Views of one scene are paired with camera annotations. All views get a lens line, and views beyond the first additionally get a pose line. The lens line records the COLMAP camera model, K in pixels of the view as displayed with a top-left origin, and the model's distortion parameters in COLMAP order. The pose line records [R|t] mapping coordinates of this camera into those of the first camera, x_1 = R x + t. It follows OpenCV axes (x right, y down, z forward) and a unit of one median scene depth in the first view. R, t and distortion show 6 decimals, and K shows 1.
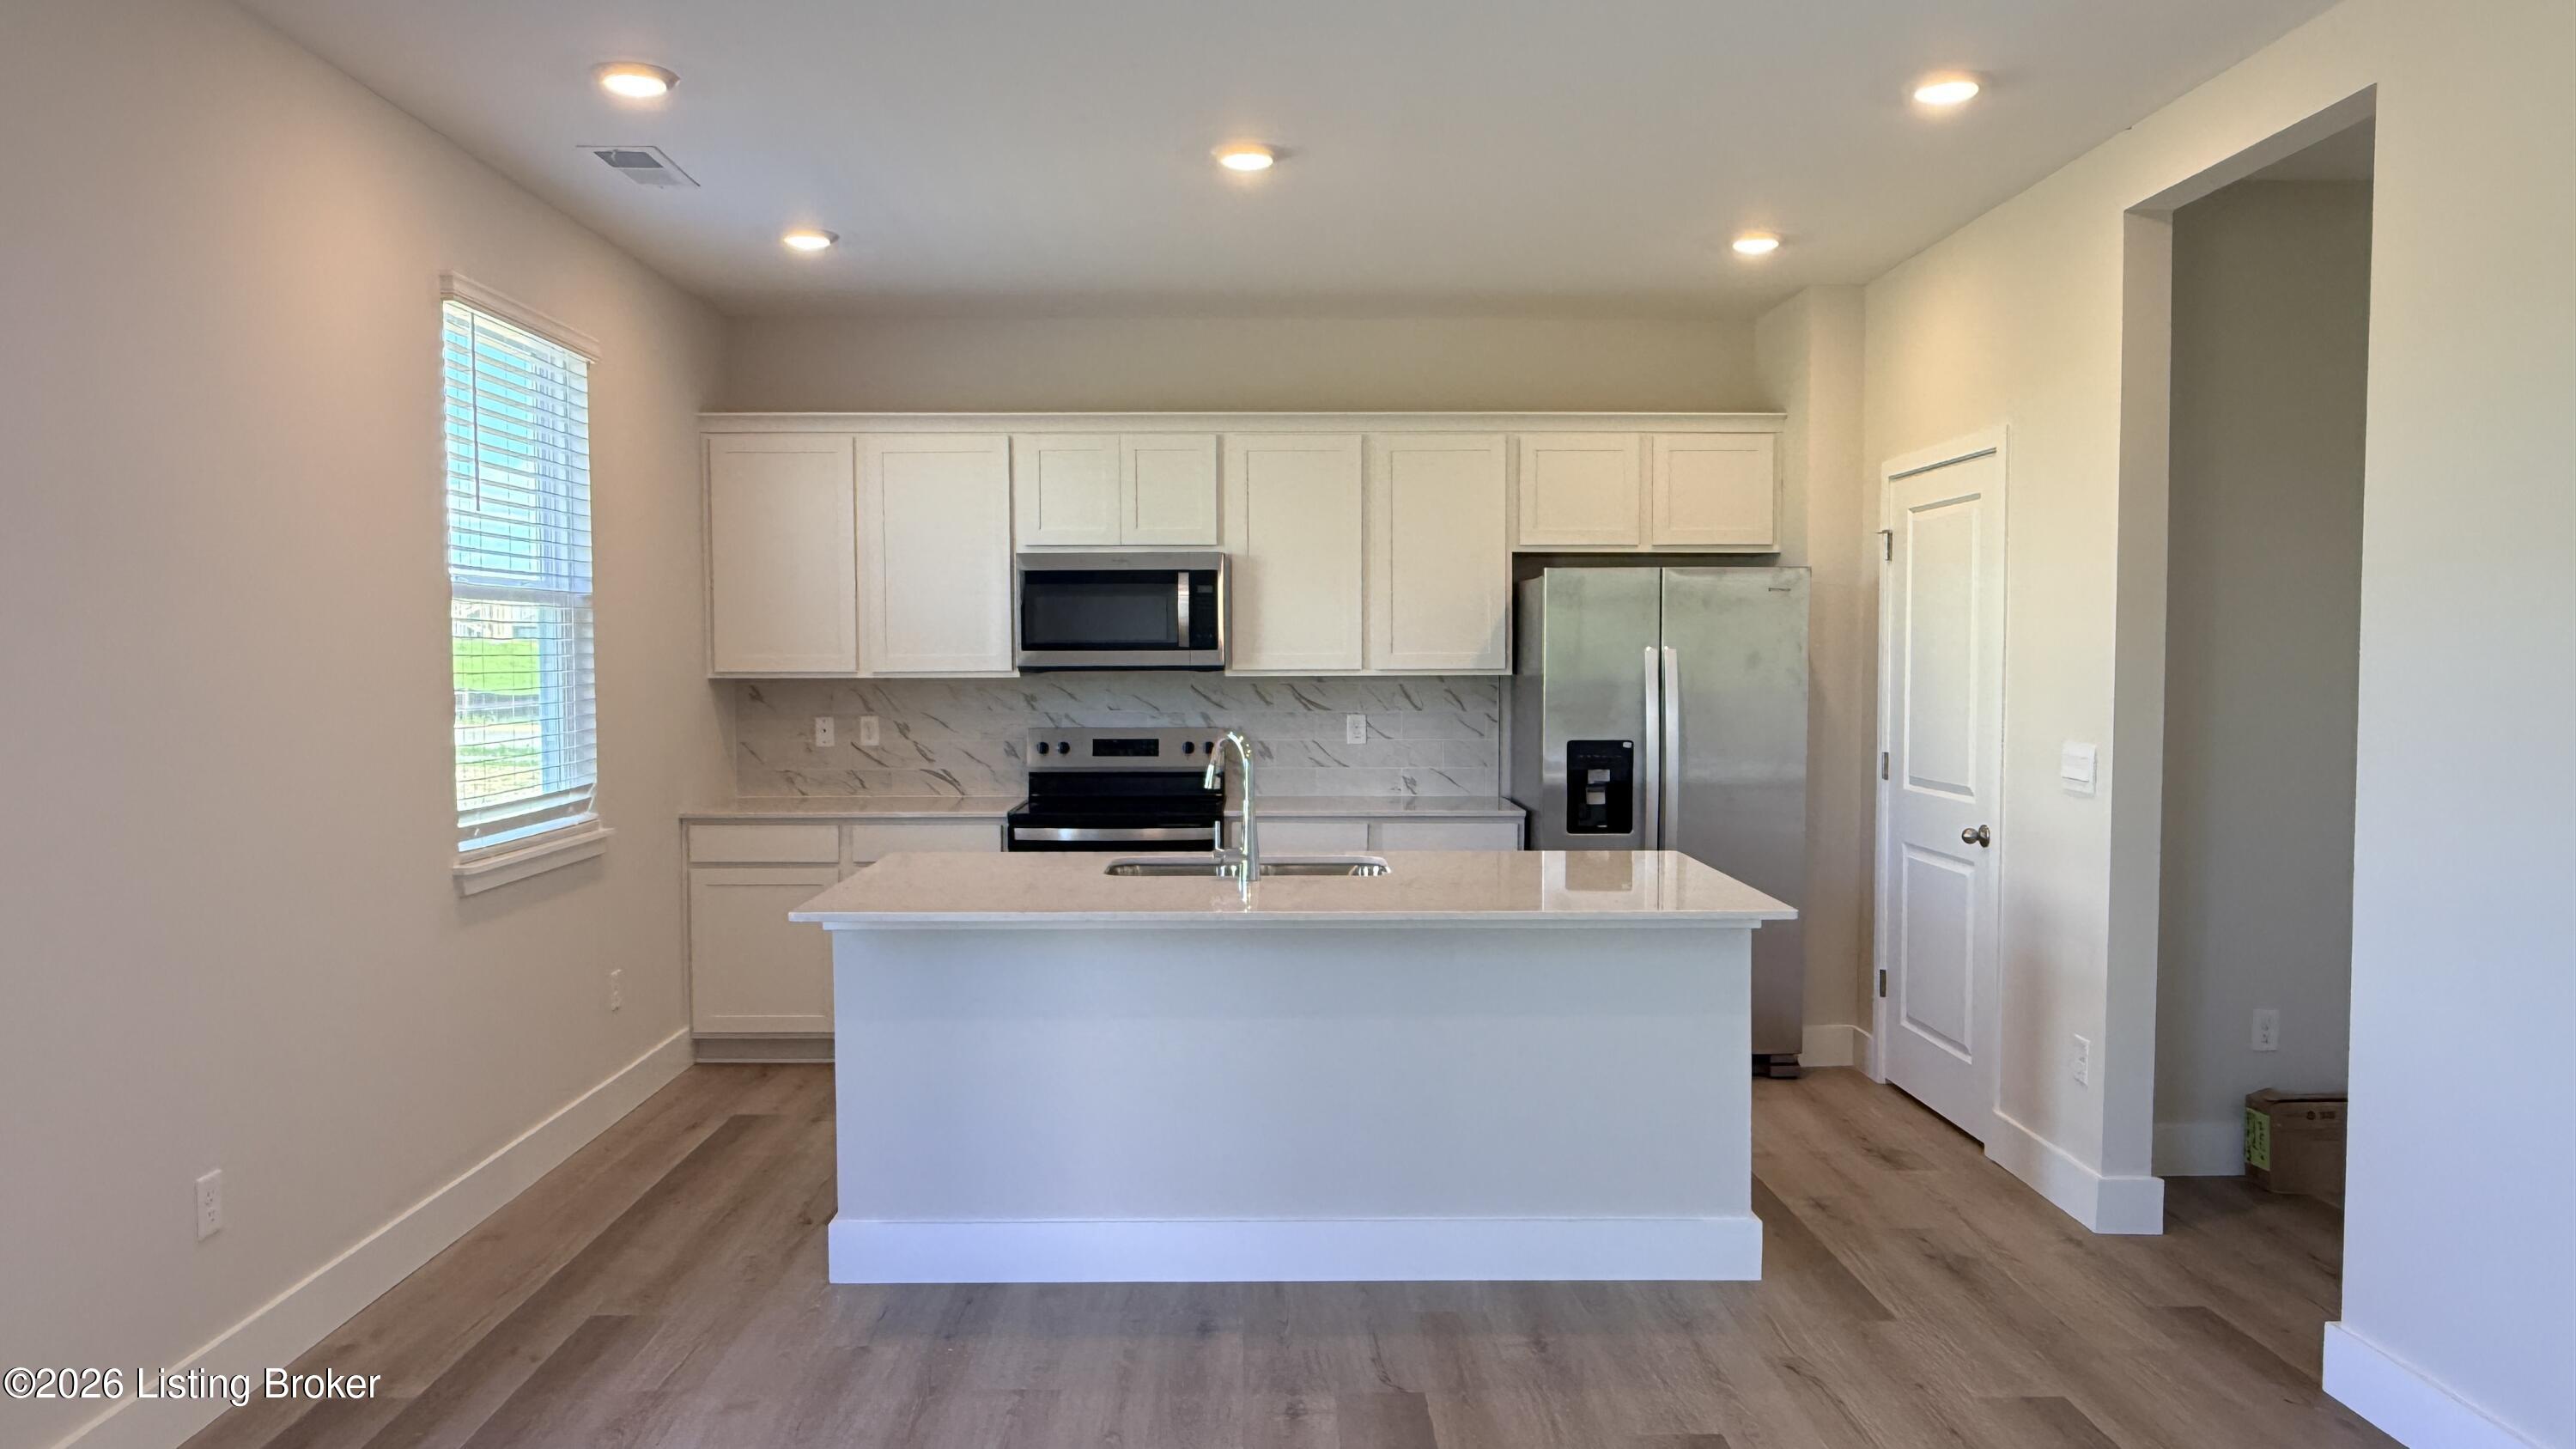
lens RADIAL K [[1658.7, 0, 1288.0], [0, 1658.7, 724.5], [0, 0, 1]] dist [0.002796, 0.000159]
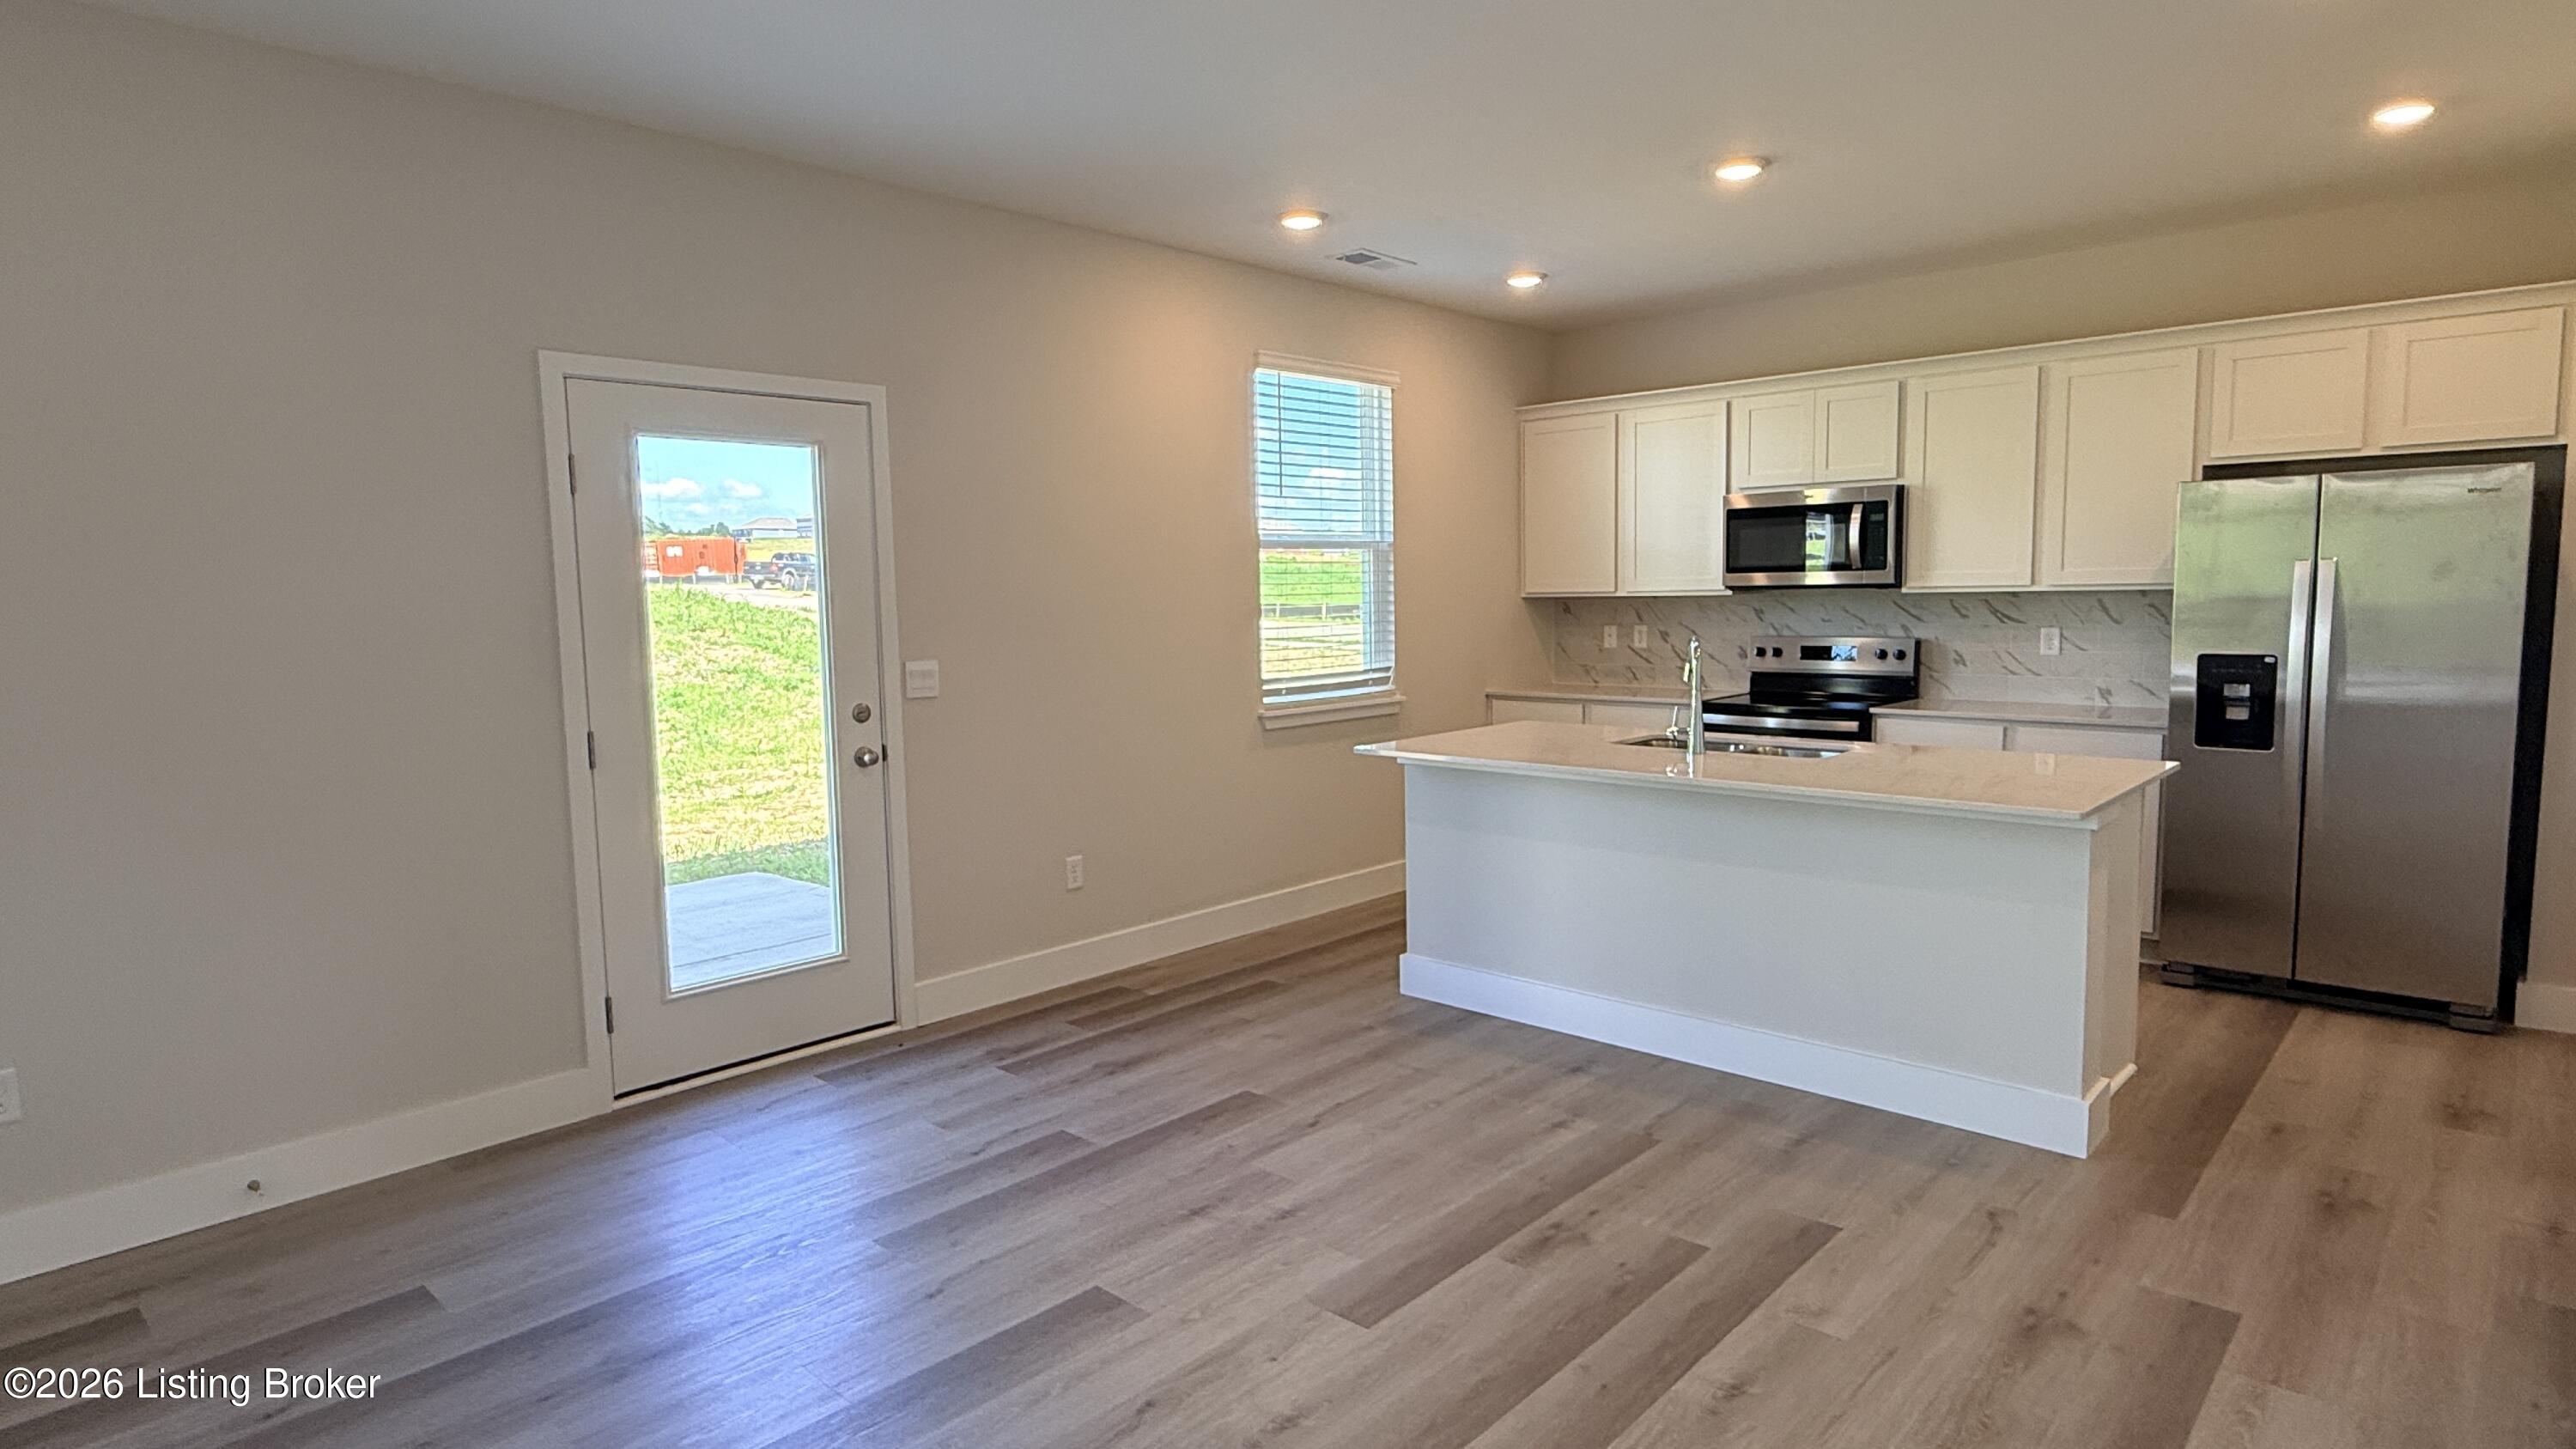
lens RADIAL K [[1382.8, 0, 1288.0], [0, 1382.8, 724.5], [0, 0, 1]] dist [-0.001634, -0.000110]
pose [[0.722193, 0.057572, -0.689291, 0.347860], [-0.013367, 0.997506, 0.069309, 0.001538], [0.691562, -0.040841, 0.721161, 0.011868]]
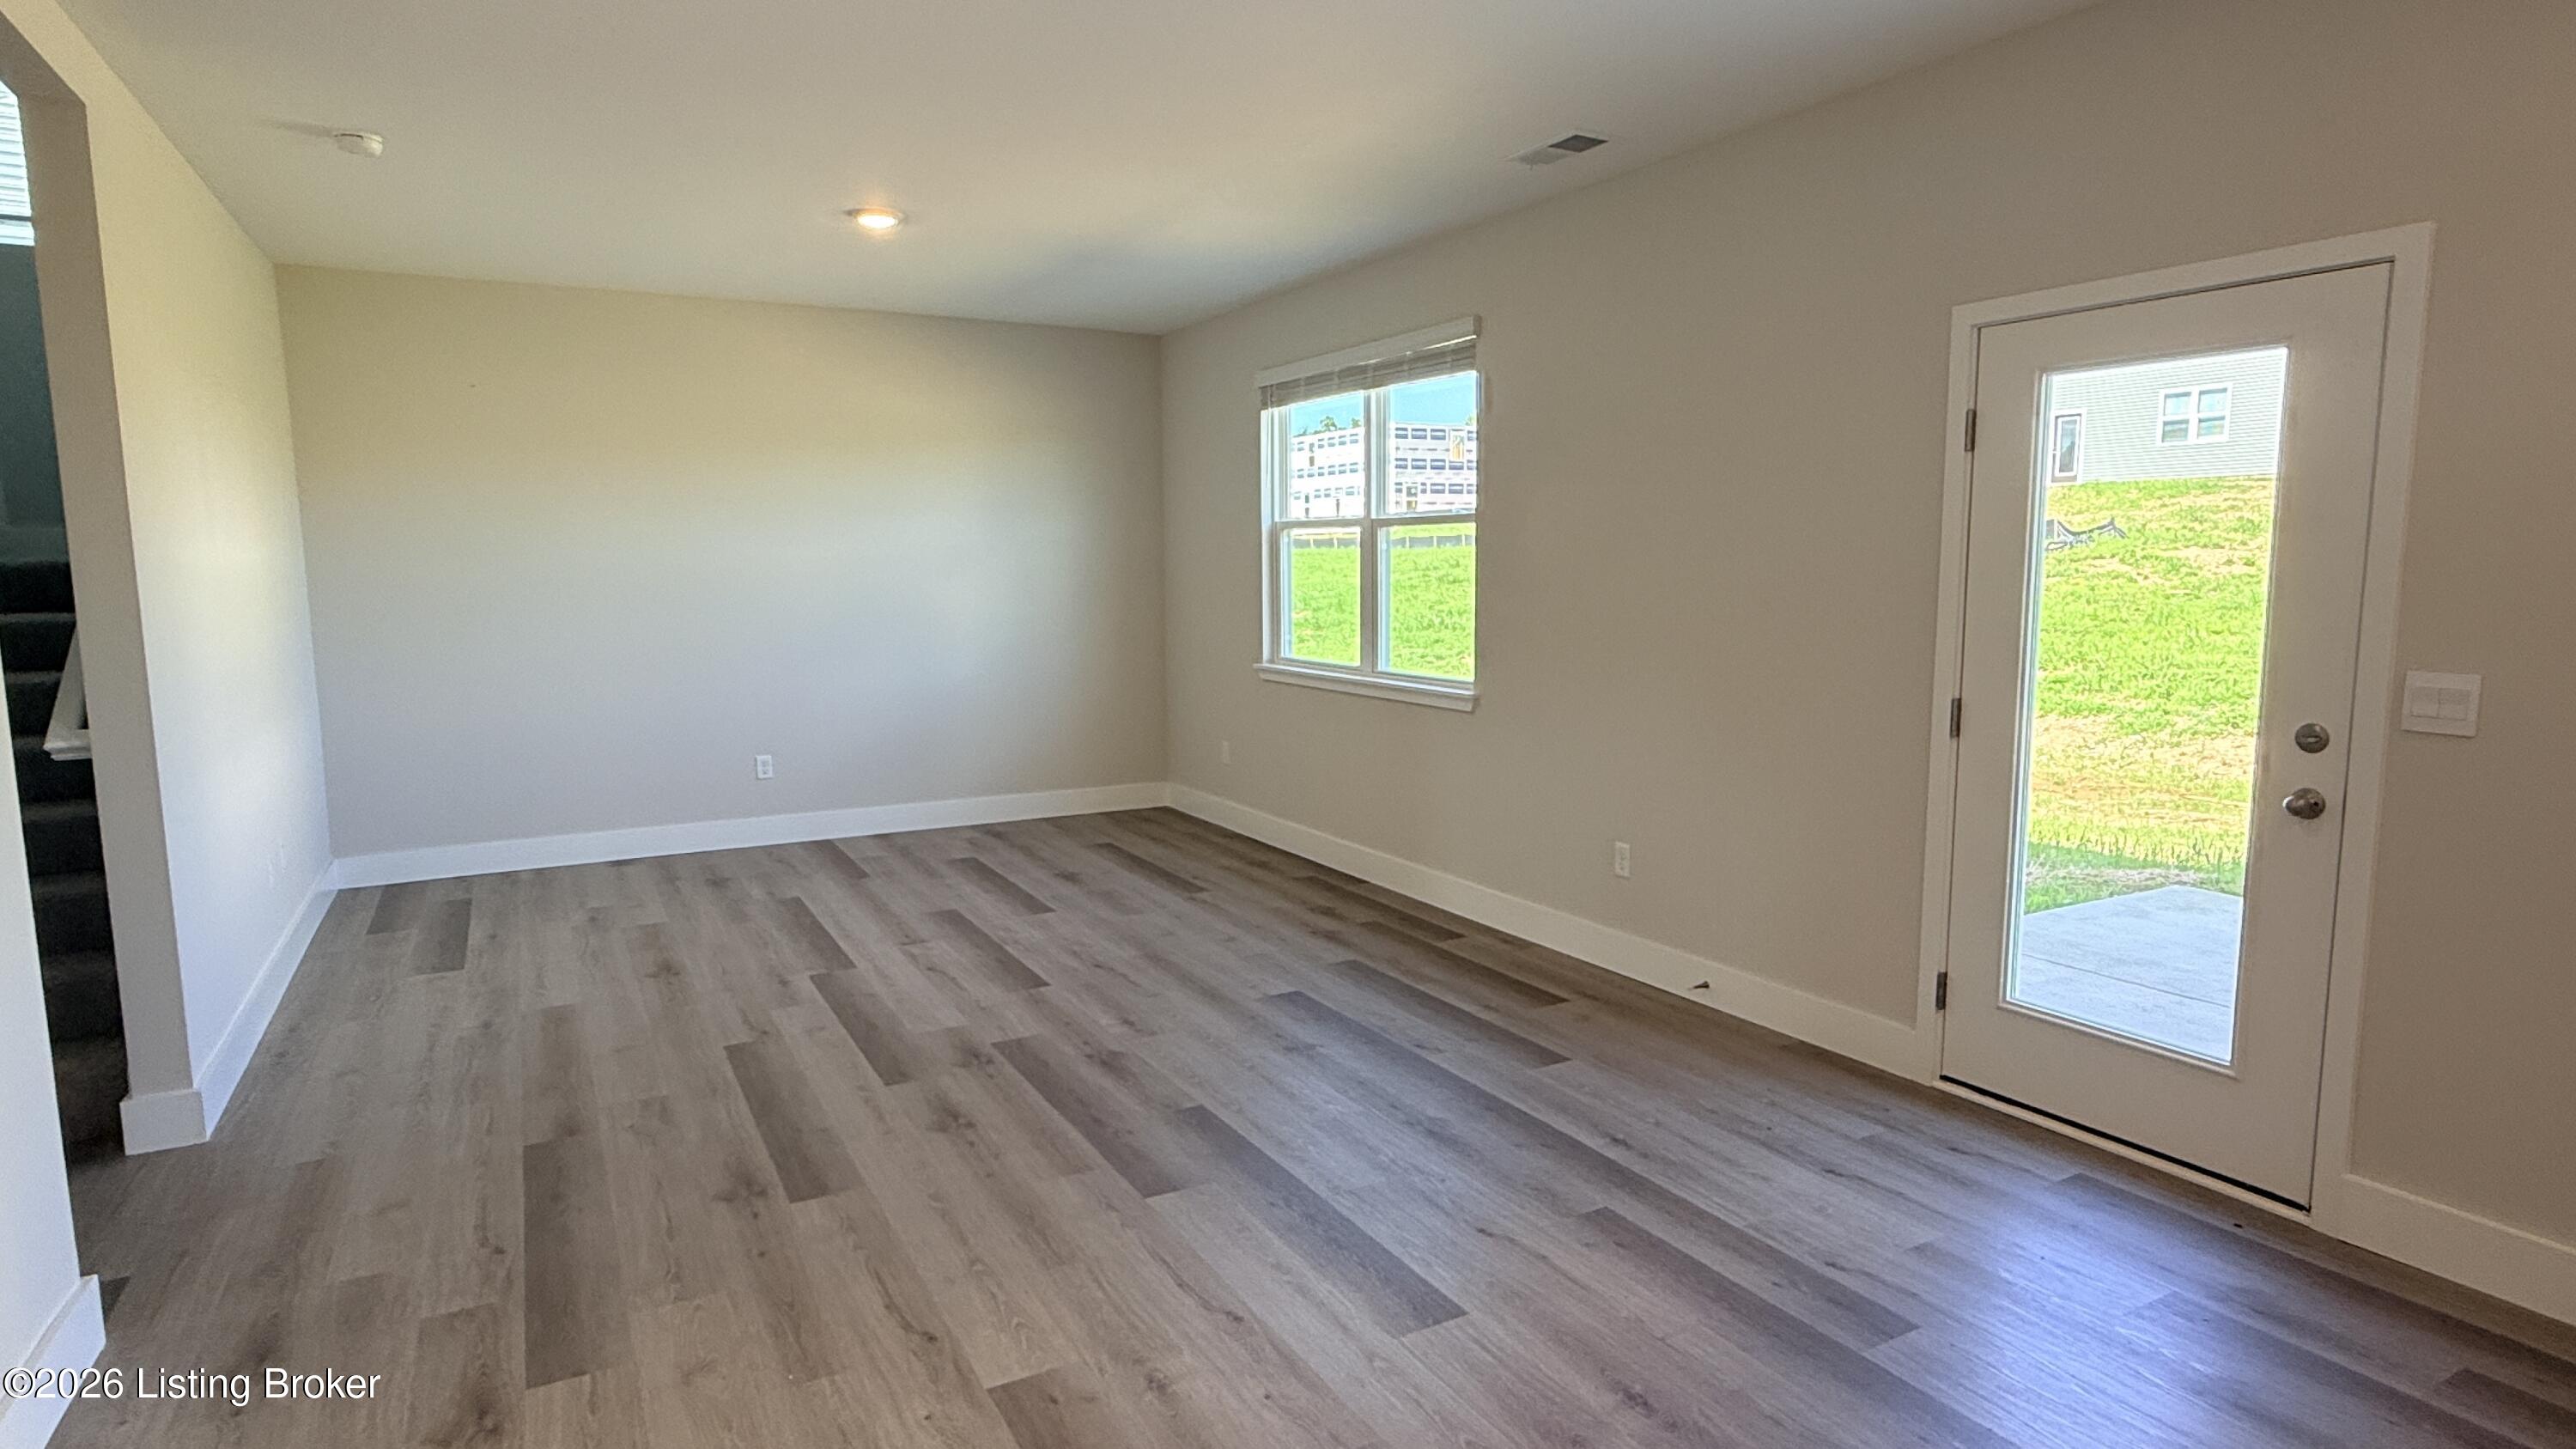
lens RADIAL K [[1382.8, 0, 1288.0], [0, 1382.8, 724.5], [0, 0, 1]] dist [-0.001634, -0.000110]
pose [[-0.882974, 0.061206, -0.465415, 0.218643], [-0.014664, 0.987383, 0.157670, -0.029498], [0.469193, 0.146043, -0.870936, 0.686025]]
